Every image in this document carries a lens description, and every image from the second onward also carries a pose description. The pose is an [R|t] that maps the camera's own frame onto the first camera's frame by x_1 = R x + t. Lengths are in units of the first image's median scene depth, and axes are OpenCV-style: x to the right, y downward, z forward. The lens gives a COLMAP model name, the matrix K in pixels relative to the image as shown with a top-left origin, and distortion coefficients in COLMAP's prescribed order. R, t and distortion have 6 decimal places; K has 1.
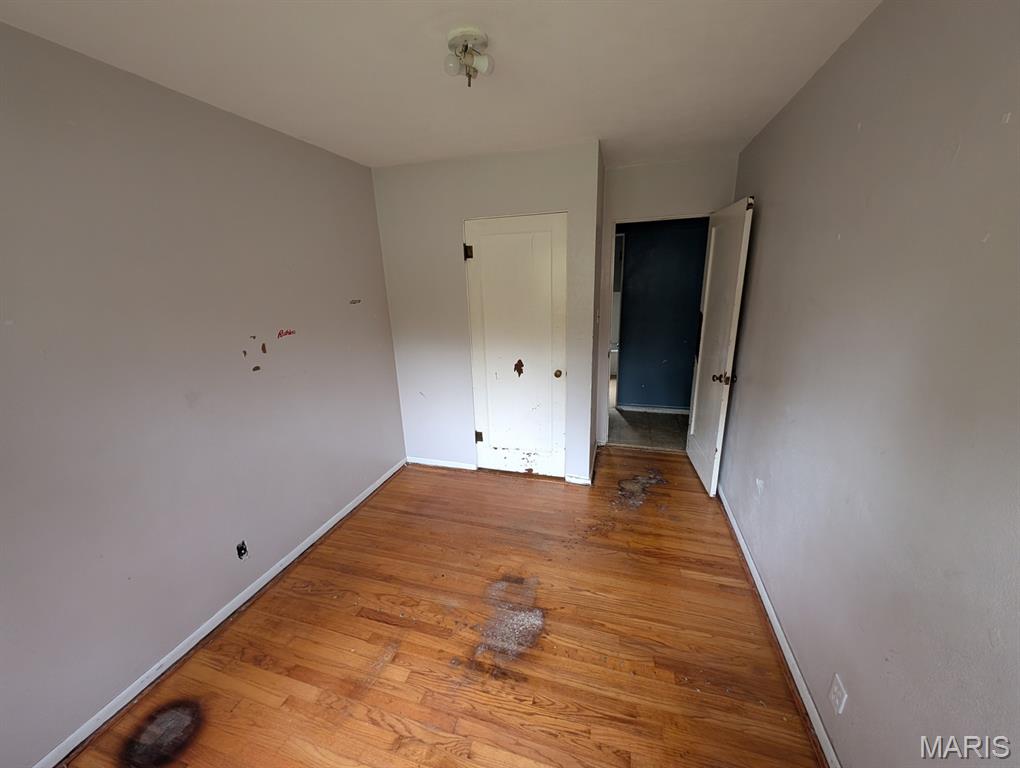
lens RADIAL K [[382.6, 0, 509.4], [0, 382.6, 382.2], [0, 0, 1]] dist [0.008749, -0.002407]
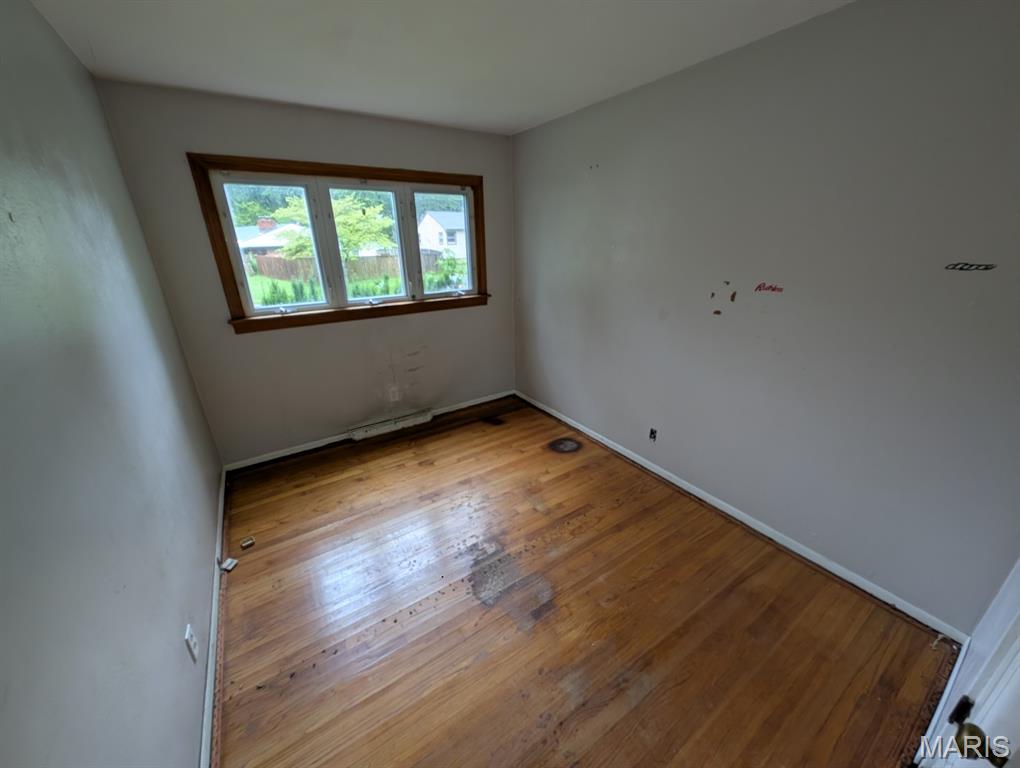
lens RADIAL K [[382.6, 0, 509.8], [0, 382.6, 385.1], [0, 0, 1]] dist [0.008749, -0.002407]
pose [[-0.643064, 0.312220, -0.699276, 0.516679], [-0.177090, 0.827740, 0.532433, -0.336844], [0.745055, 0.466224, -0.476999, 1.190041]]
